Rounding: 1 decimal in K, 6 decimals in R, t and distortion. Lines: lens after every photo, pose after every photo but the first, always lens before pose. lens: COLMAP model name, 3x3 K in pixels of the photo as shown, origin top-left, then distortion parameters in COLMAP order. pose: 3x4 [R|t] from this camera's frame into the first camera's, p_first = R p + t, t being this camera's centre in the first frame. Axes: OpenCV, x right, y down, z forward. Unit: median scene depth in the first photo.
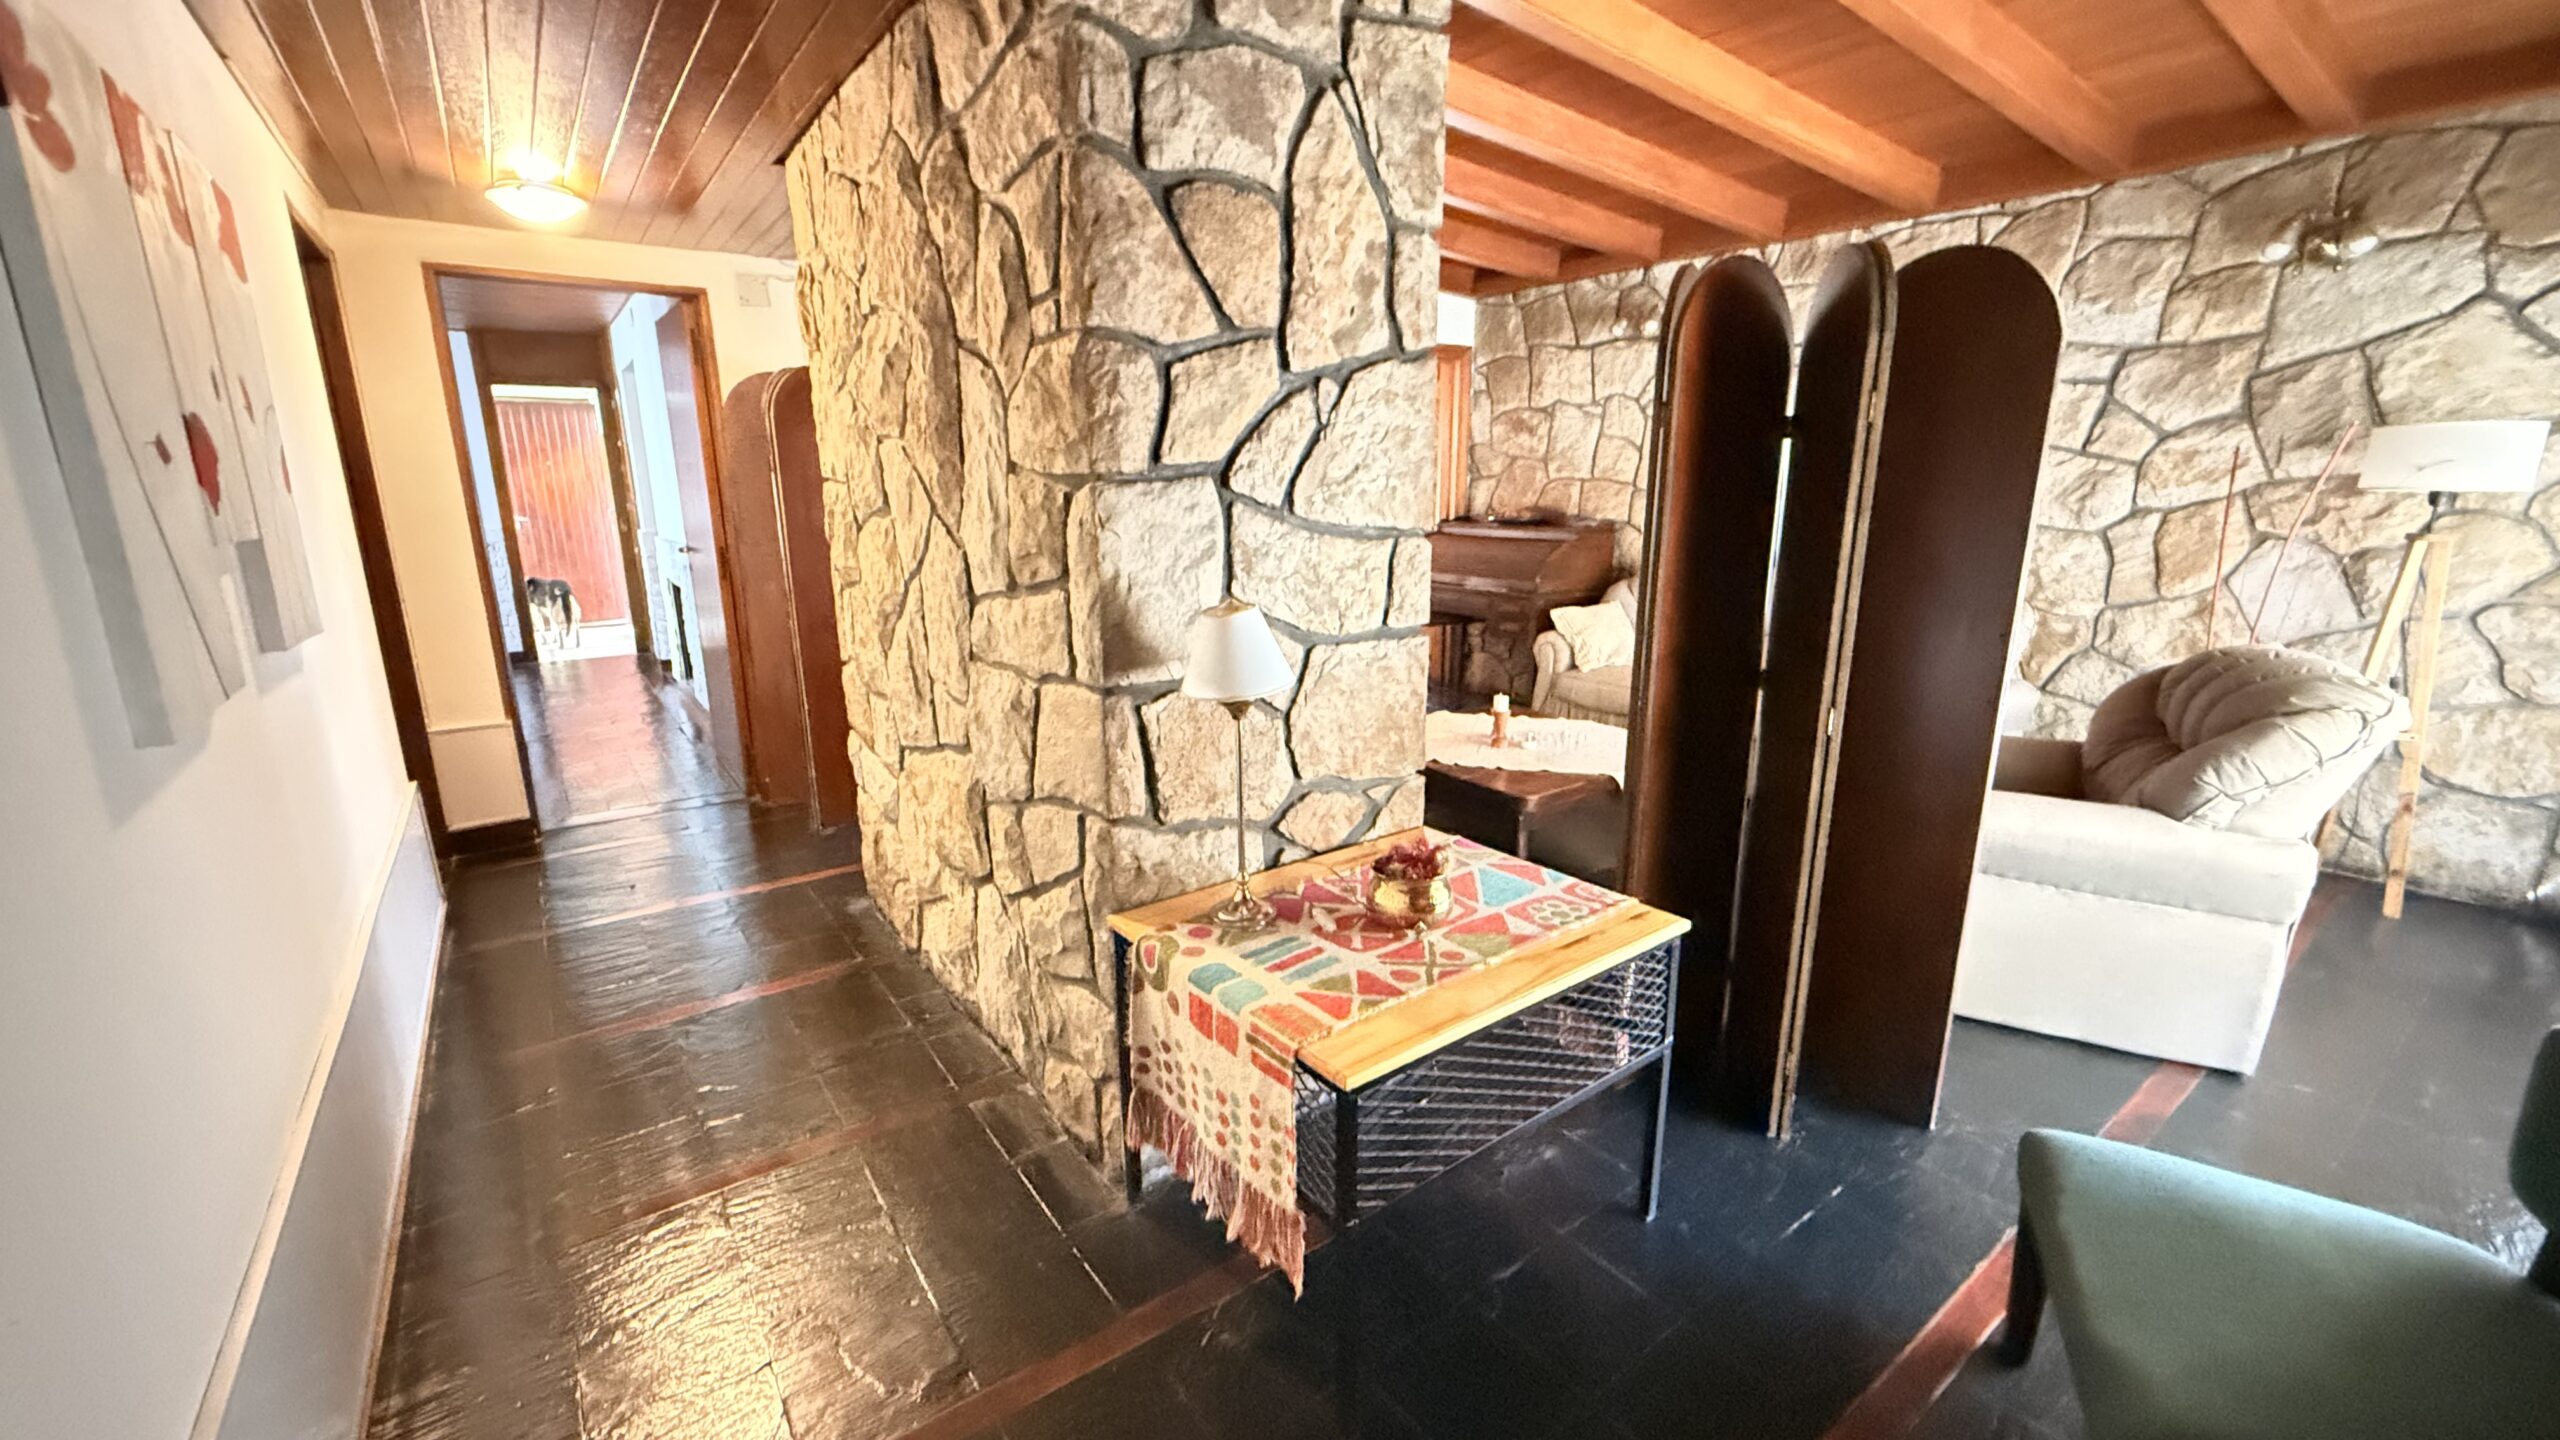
lens RADIAL K [[1018.4, 0, 1265.5], [0, 1018.4, 725.5], [0, 0, 1]] dist [-0.000731, 0.000186]
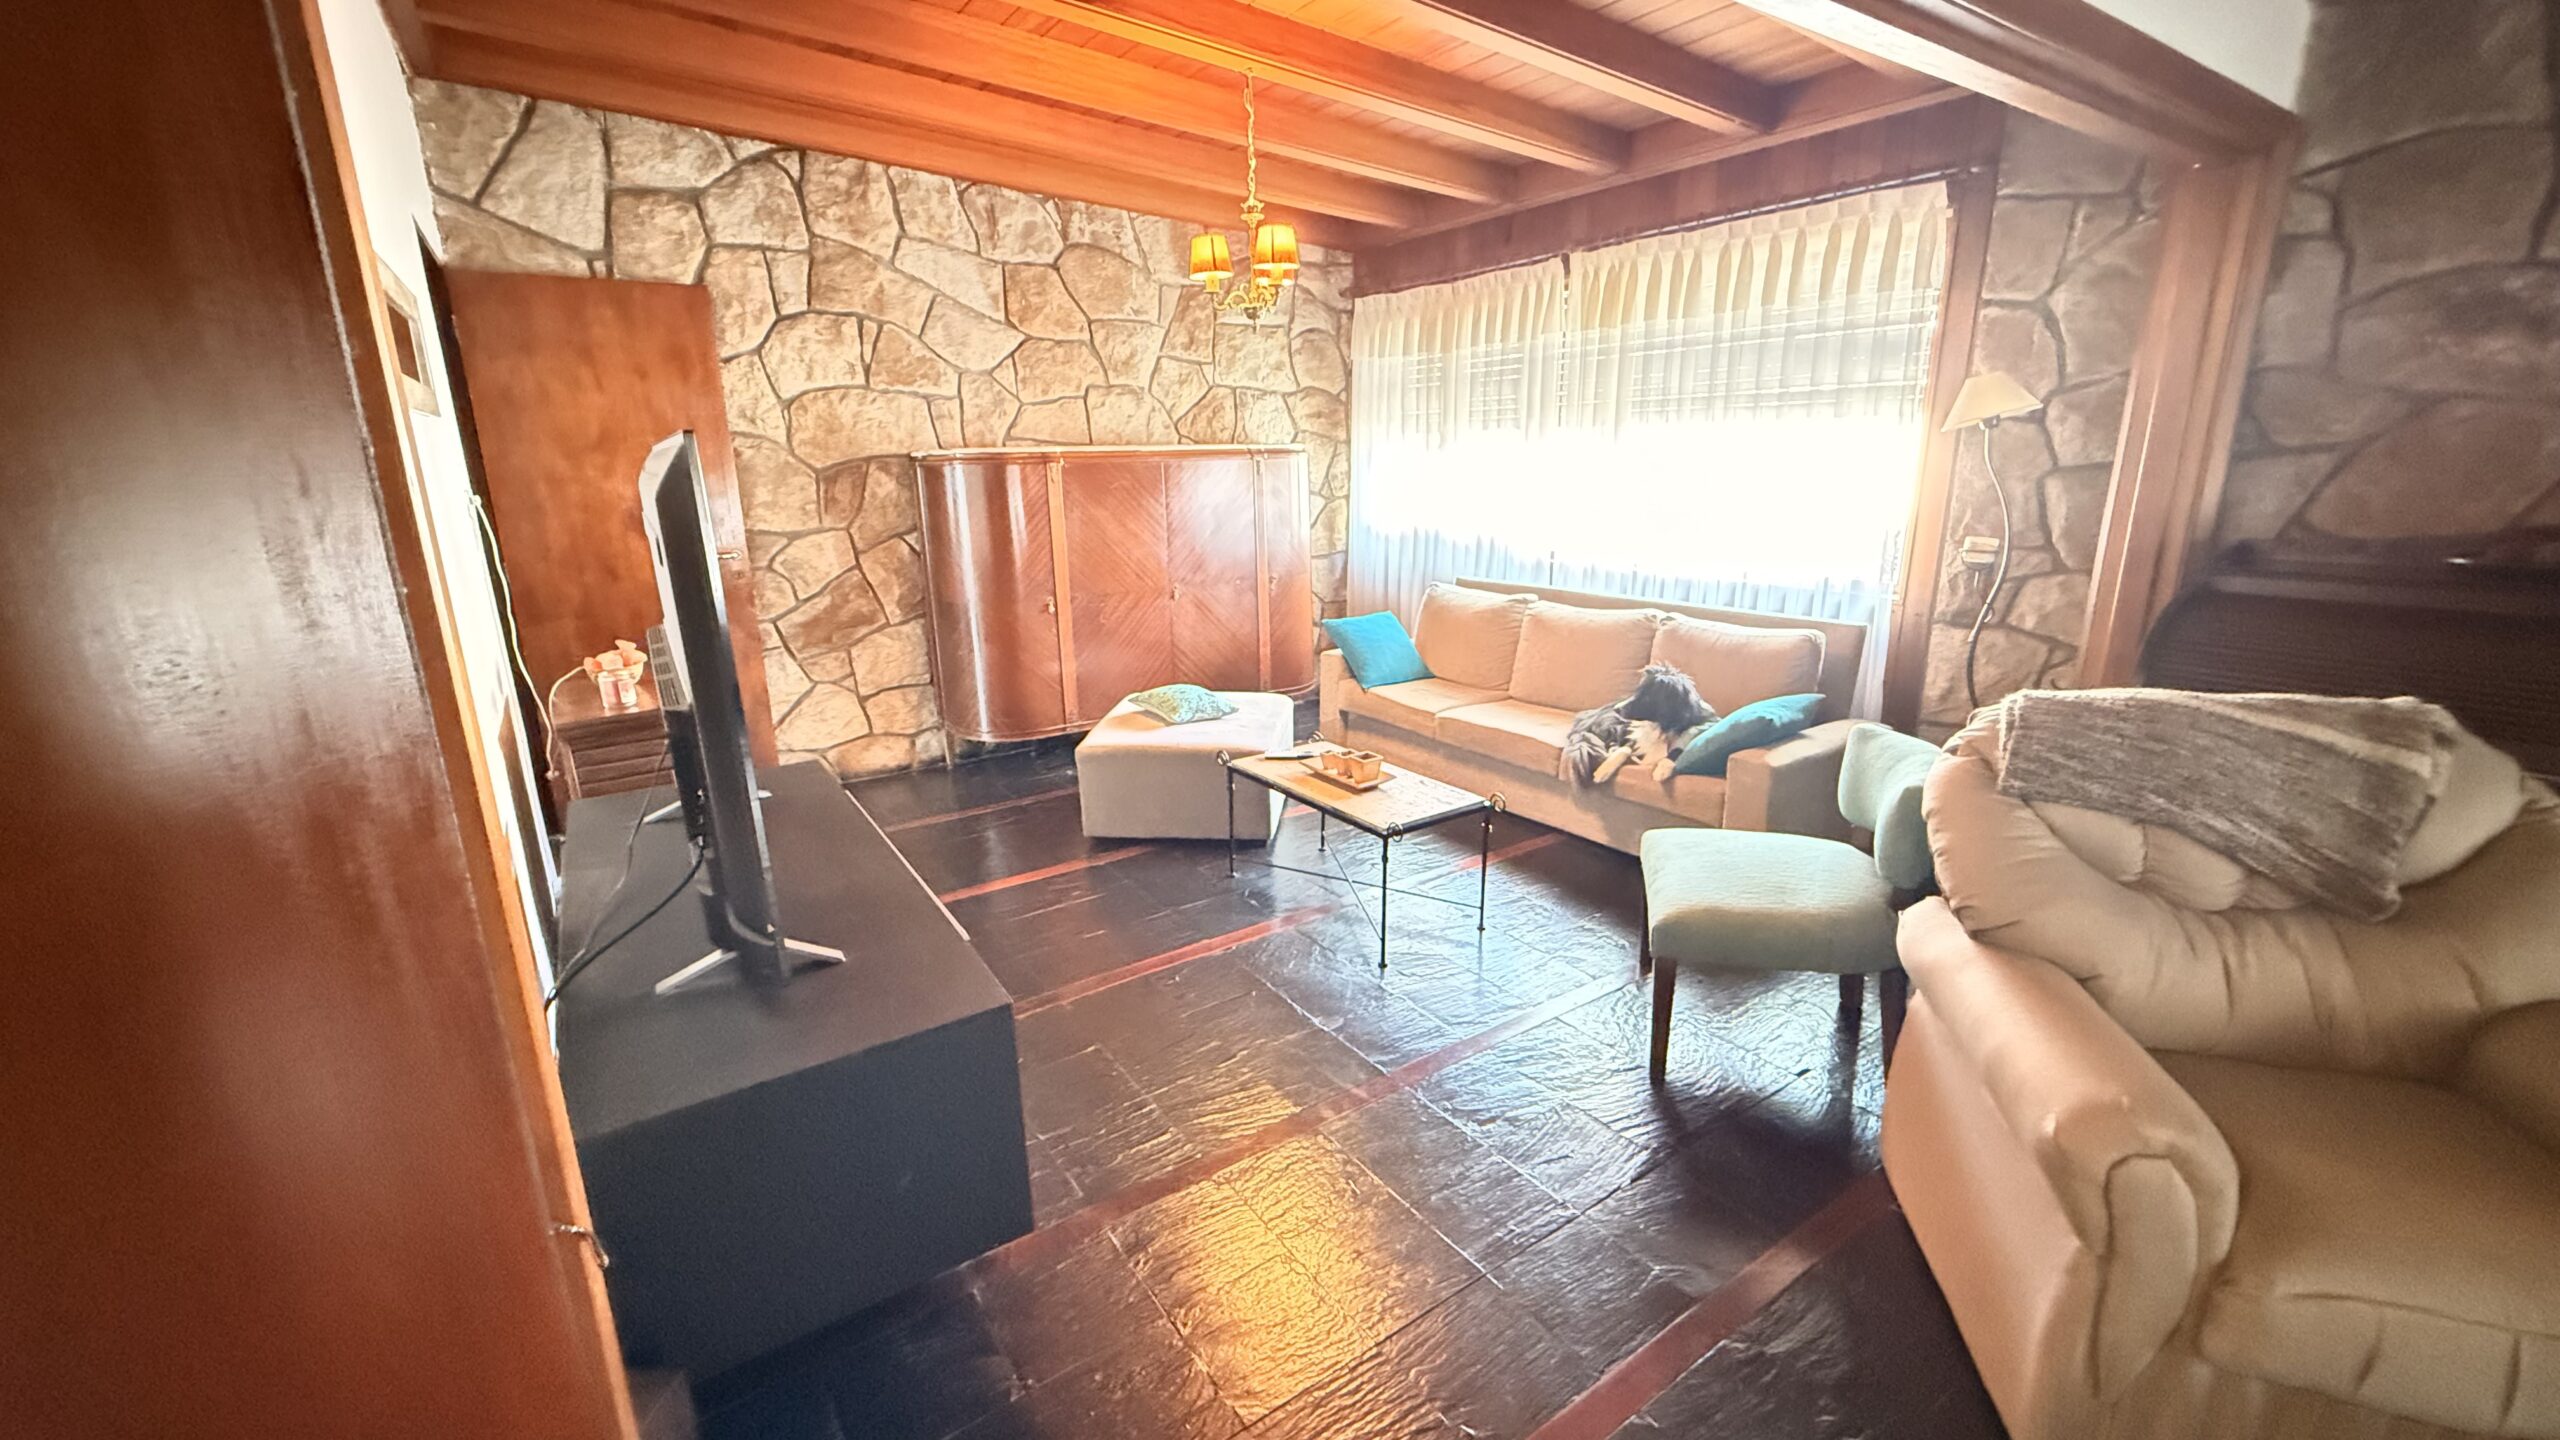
lens RADIAL K [[1018.4, 0, 1272.4], [0, 1018.4, 723.6], [0, 0, 1]] dist [-0.000731, 0.000186]
pose [[0.999411, 0.000391, -0.034319, -0.291091], [0.000211, 0.999846, 0.017546, -0.227755], [0.034320, -0.017543, 0.999257, 0.927225]]
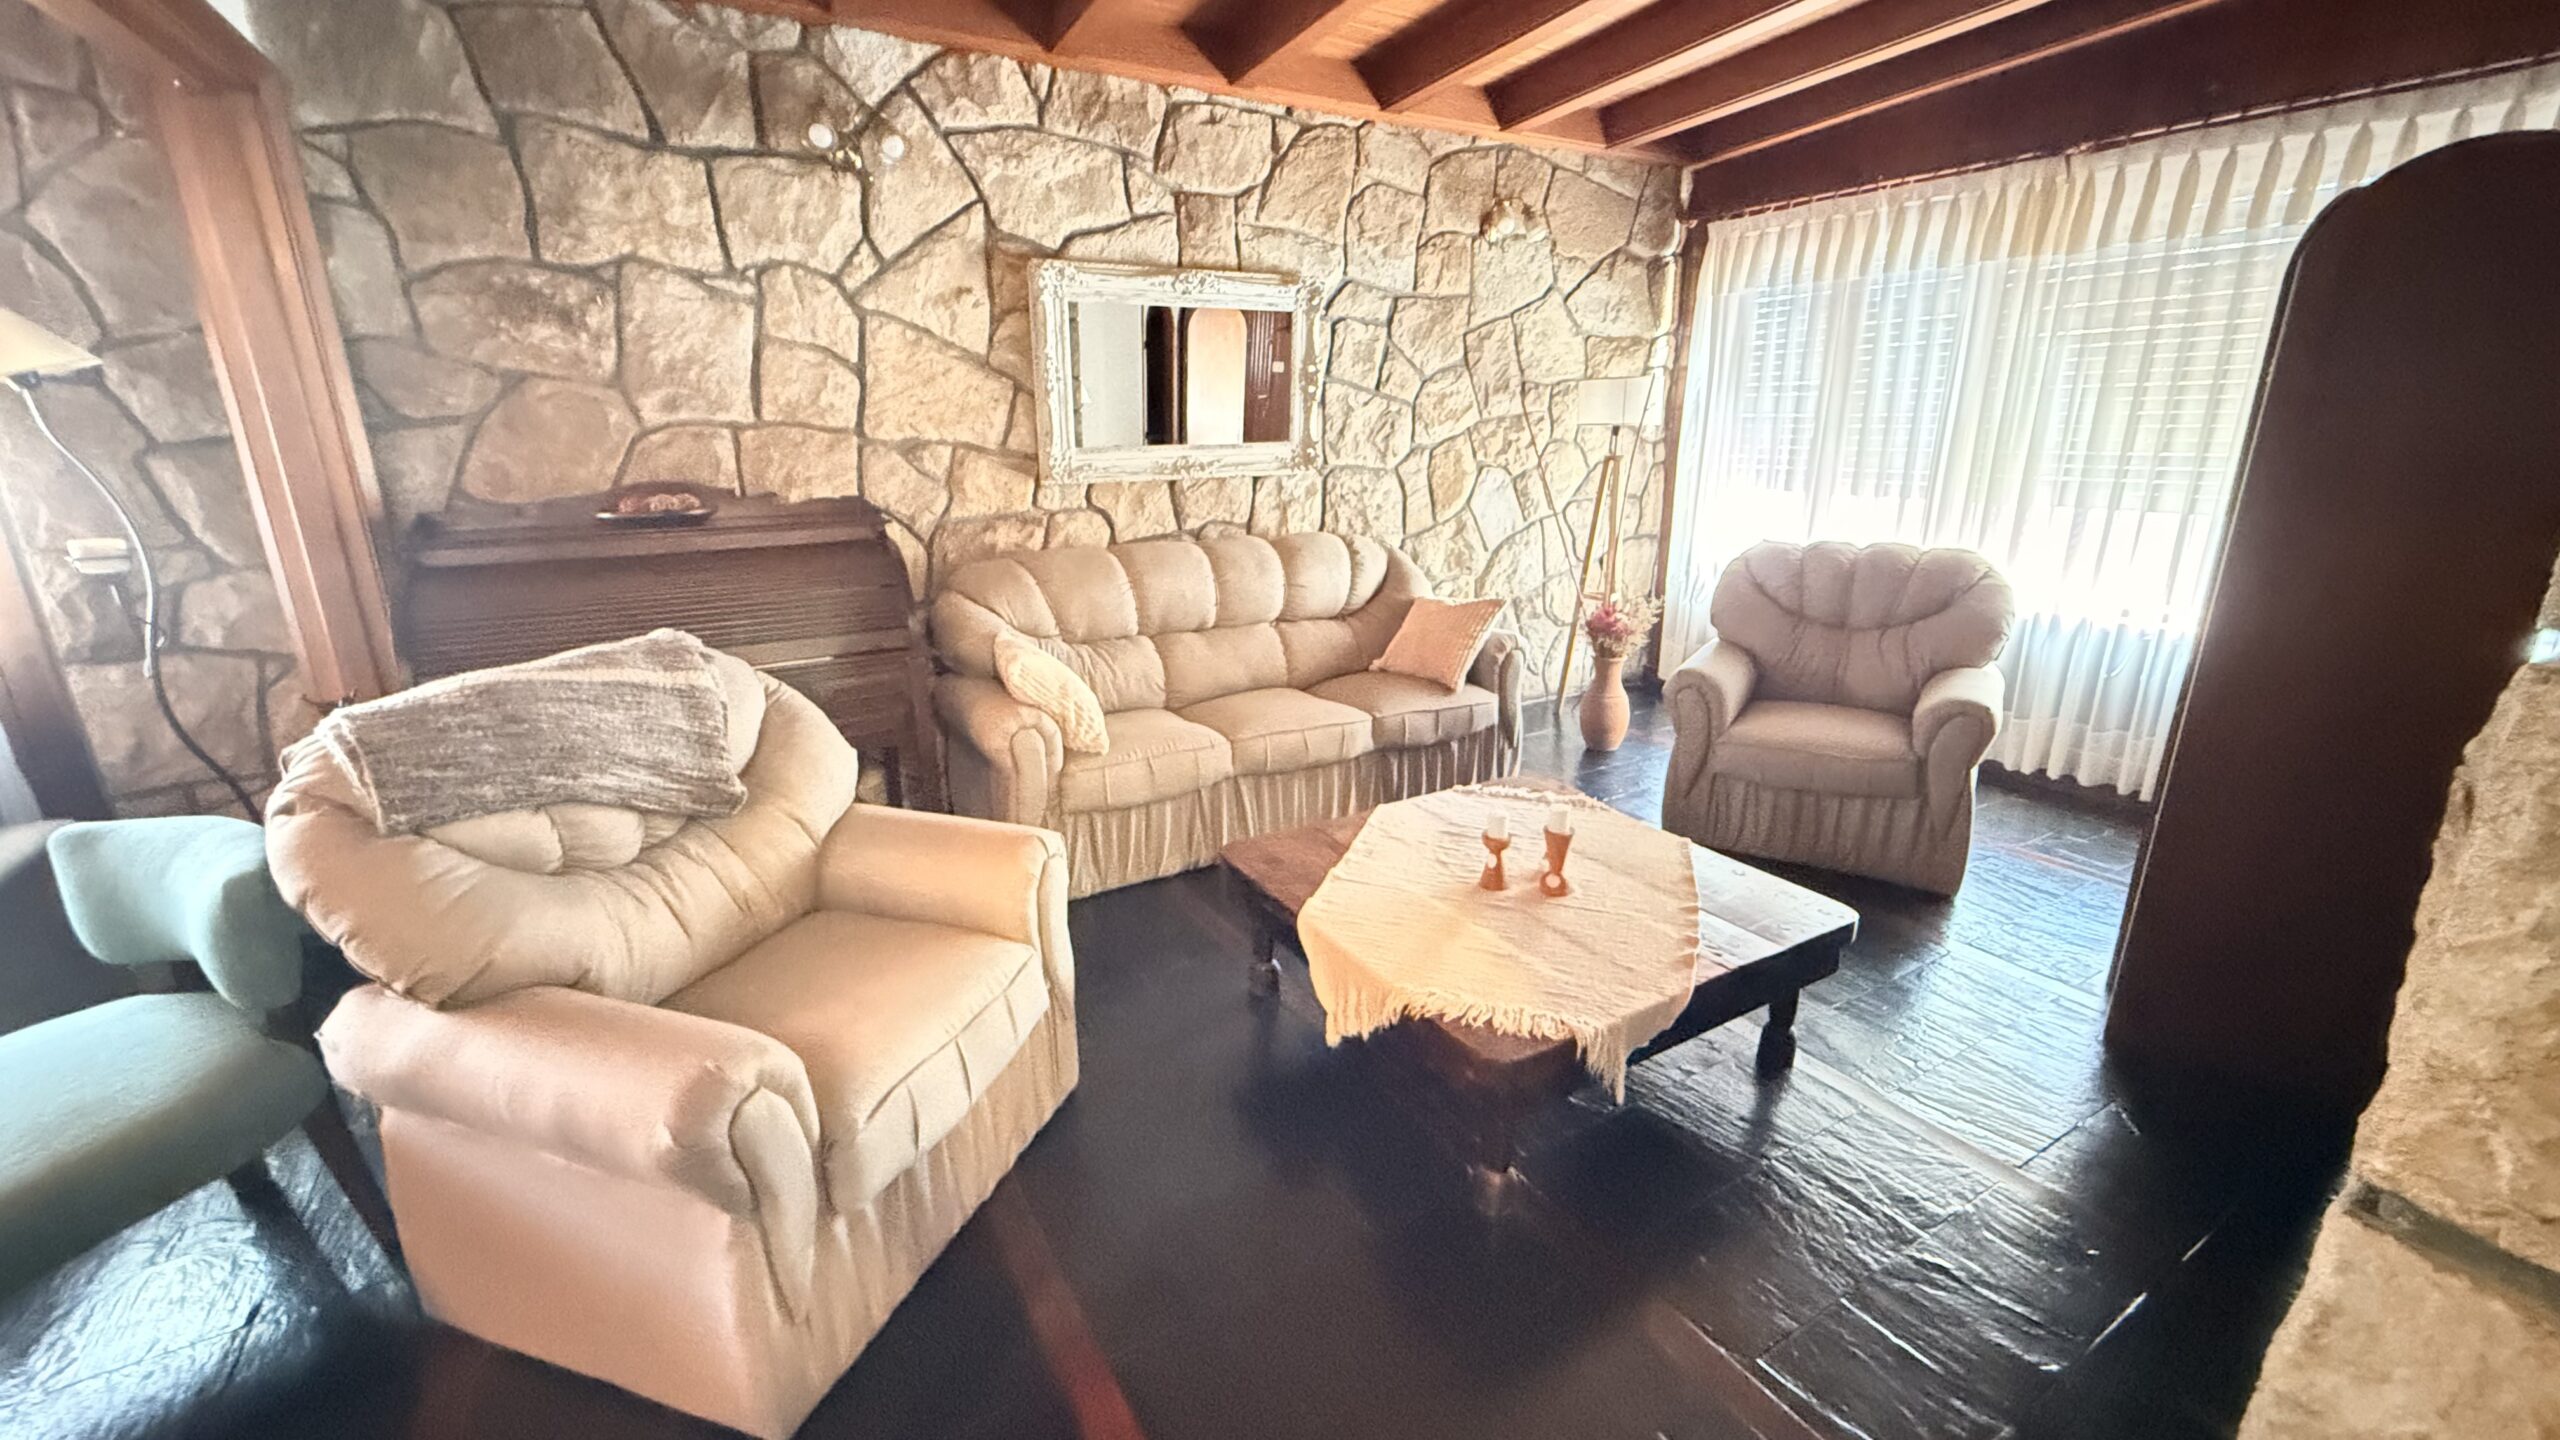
lens RADIAL K [[1018.4, 0, 1269.8], [0, 1018.4, 720.1], [0, 0, 1]] dist [-0.000731, 0.000186]
pose [[0.092687, -0.276682, 0.956481, -0.290839], [0.244568, 0.937514, 0.247496, -0.240440], [-0.965192, 0.210985, 0.154562, 1.017850]]
